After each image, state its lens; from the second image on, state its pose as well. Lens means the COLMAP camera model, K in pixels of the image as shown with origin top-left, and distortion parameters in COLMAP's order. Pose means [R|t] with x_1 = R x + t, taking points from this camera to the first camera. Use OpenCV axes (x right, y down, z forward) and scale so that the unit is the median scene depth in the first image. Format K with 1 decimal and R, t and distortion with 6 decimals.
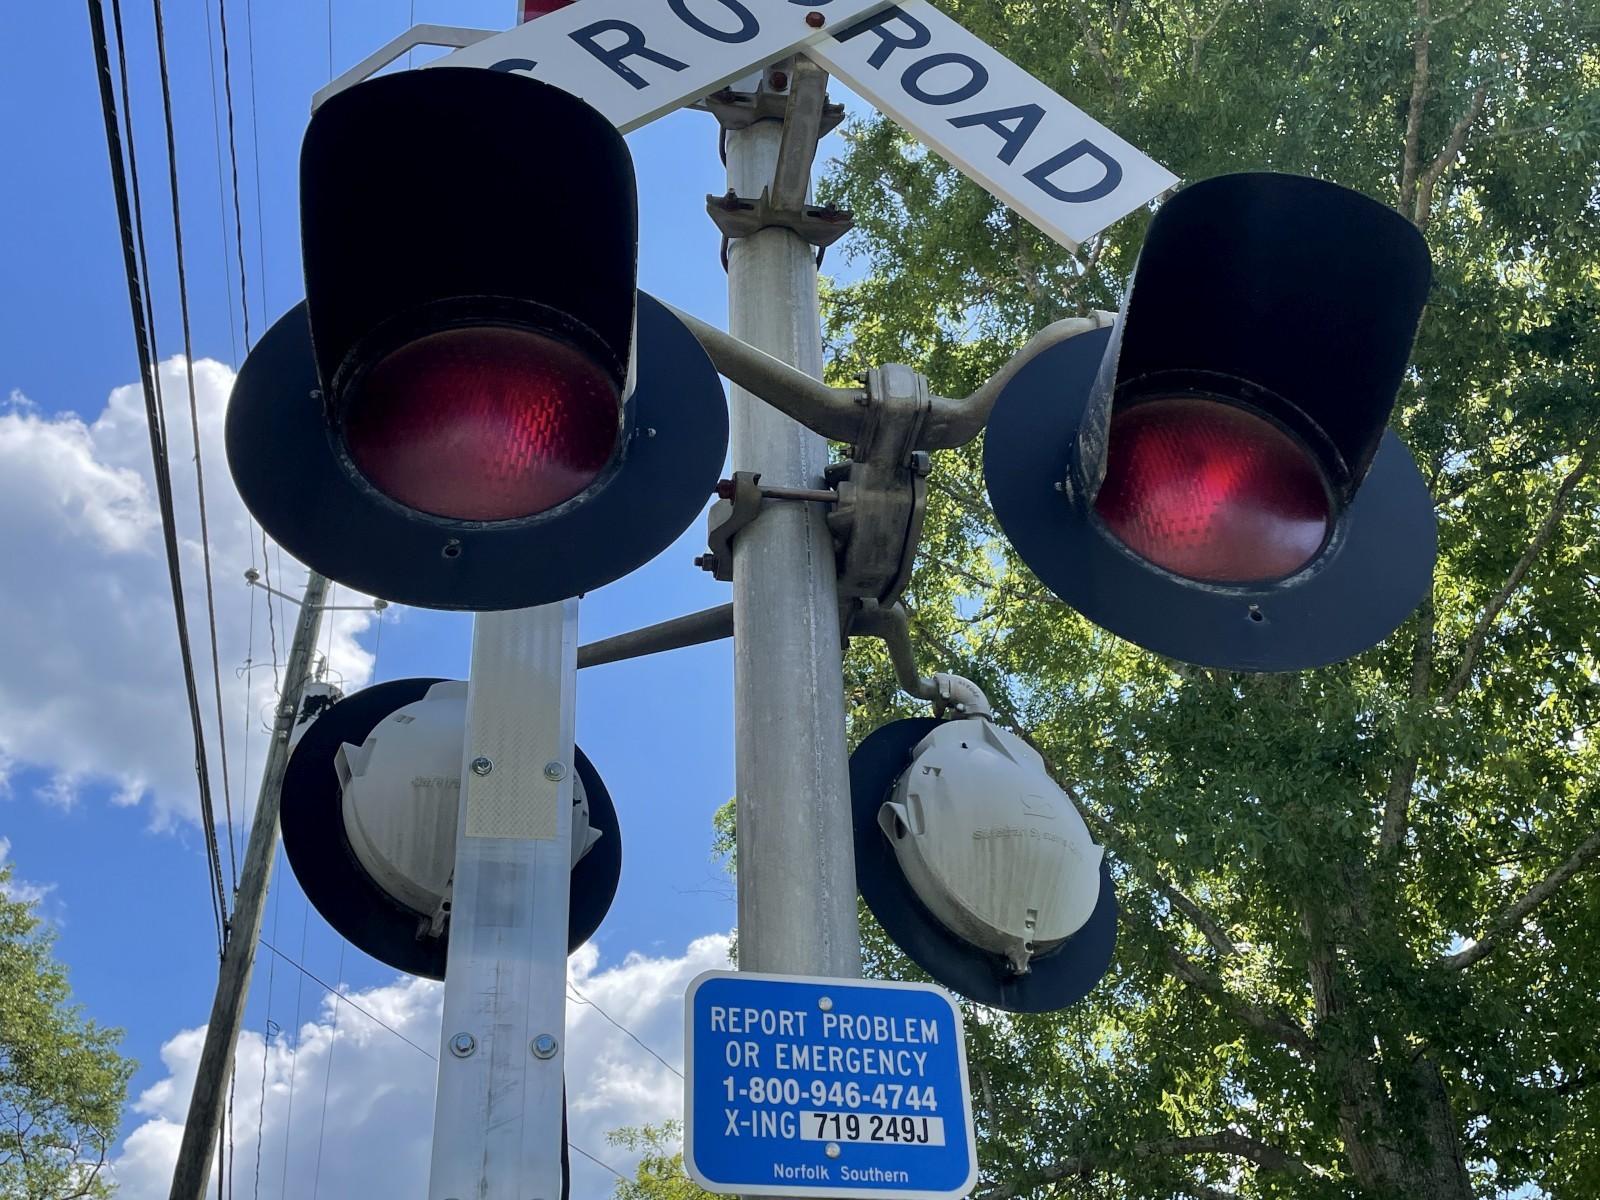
lens RADIAL K [[1669.6, 0, 794.6], [0, 1669.6, 544.4], [0, 0, 1]] dist [0.129521, -0.214176]
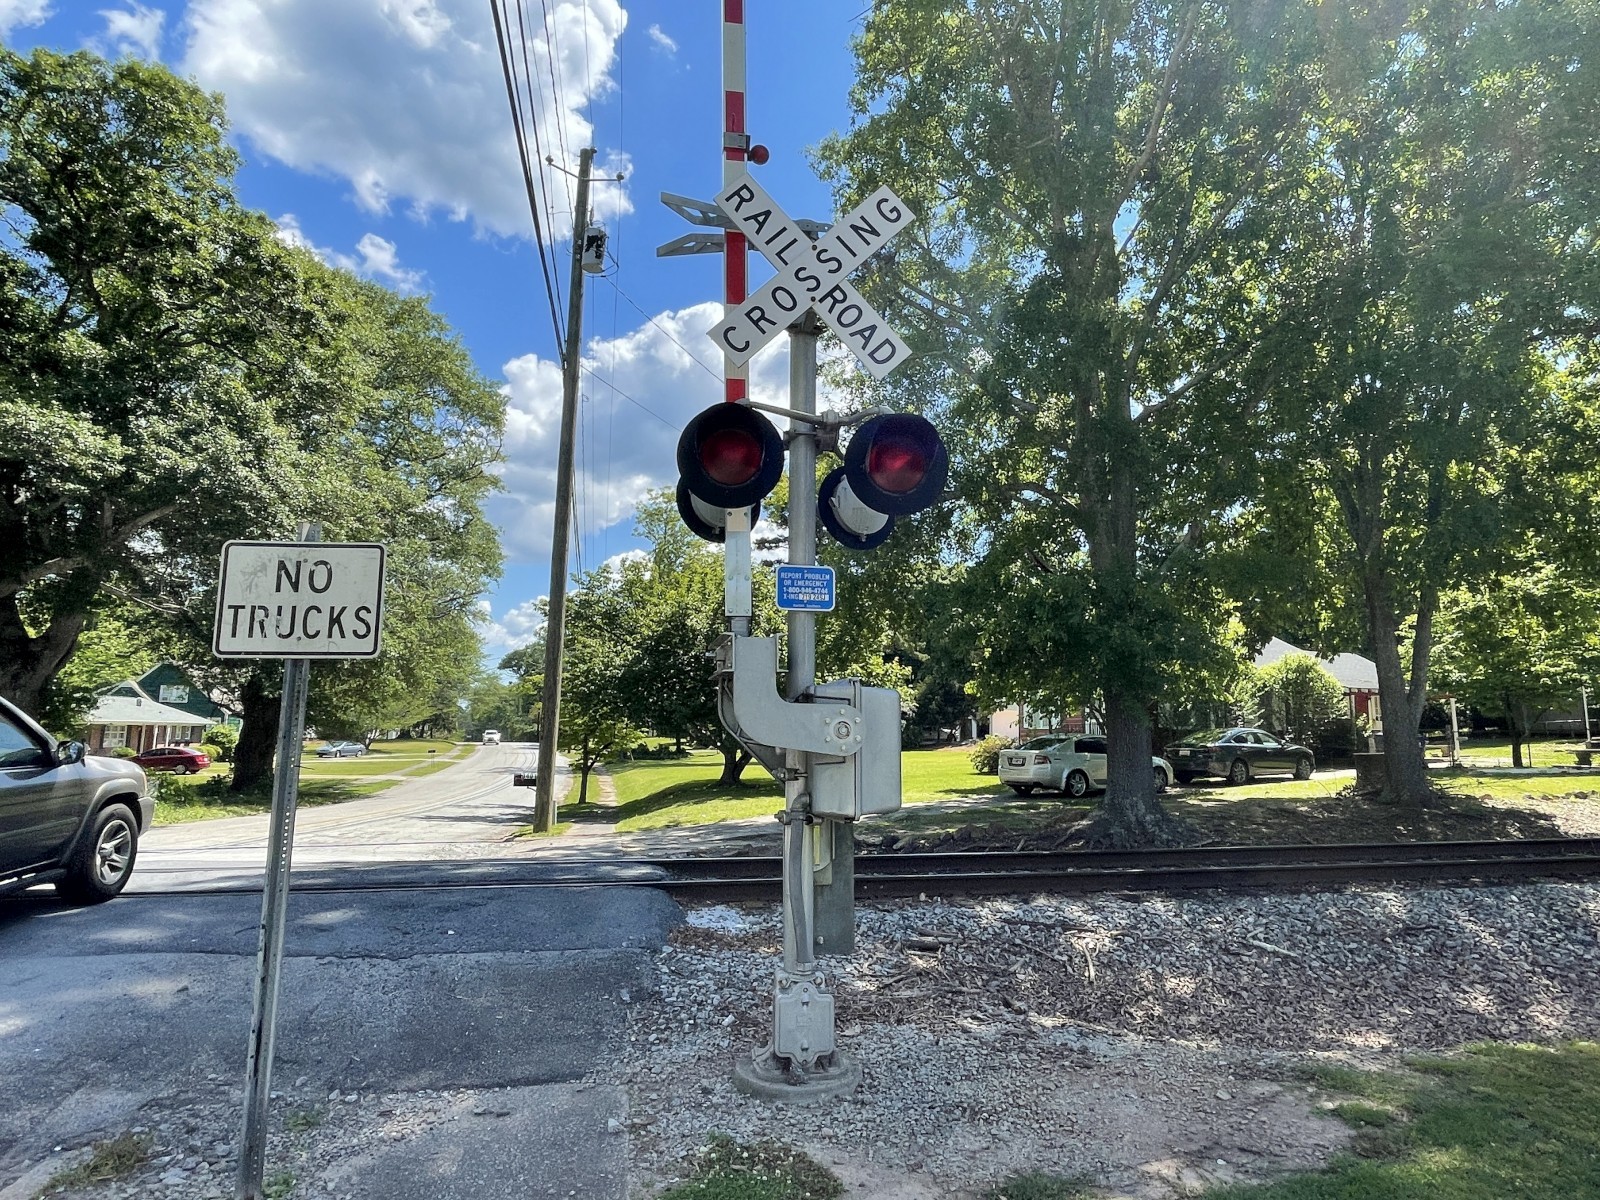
lens RADIAL K [[929.6, 0, 808.1], [0, 929.6, 602.3], [0, 0, 1]] dist [-0.001453, -0.001195]
pose [[0.998711, 0.035798, -0.035972, 0.125225], [-0.013478, 0.870466, 0.492043, -0.952948], [0.048927, -0.490925, 0.869827, -1.332710]]
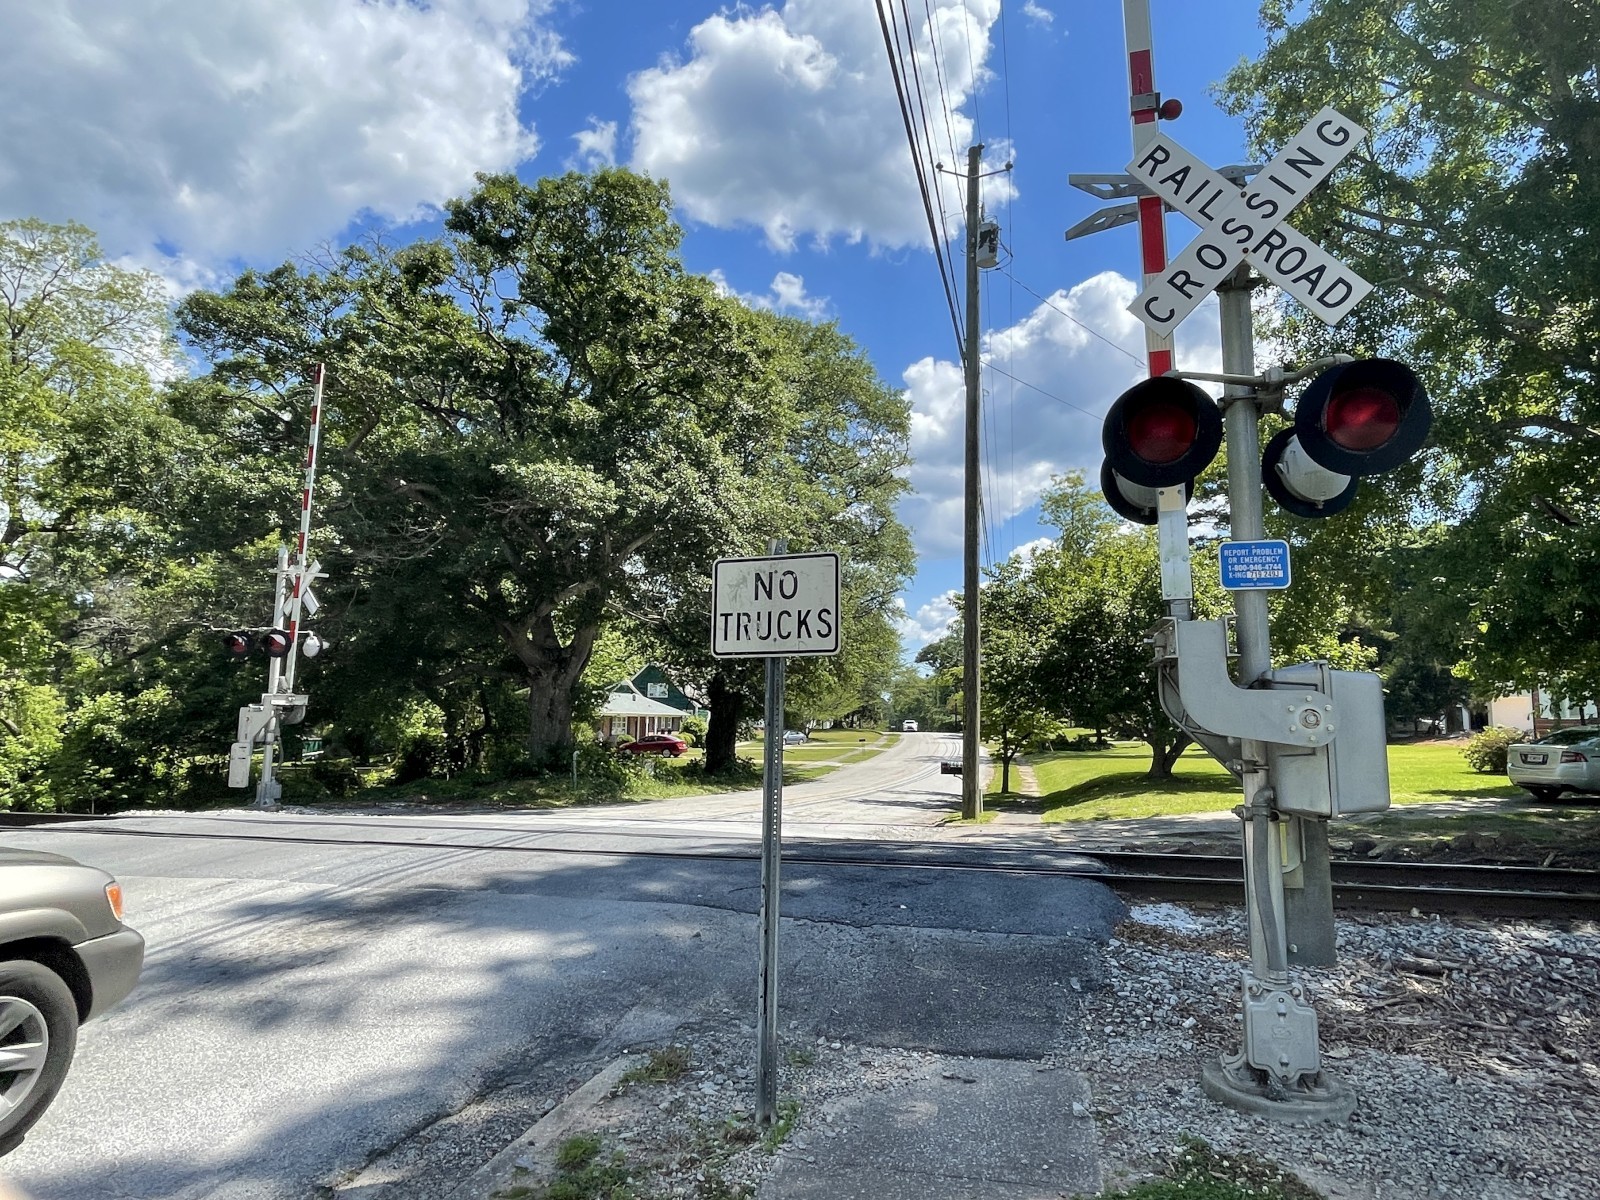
lens RADIAL K [[929.6, 0, 808.1], [0, 929.6, 602.3], [0, 0, 1]] dist [-0.001453, -0.001195]
pose [[0.892075, -0.016502, -0.451587, 0.076212], [0.243698, 0.859129, 0.450011, -0.984824], [0.380545, -0.511494, 0.770428, -1.386367]]
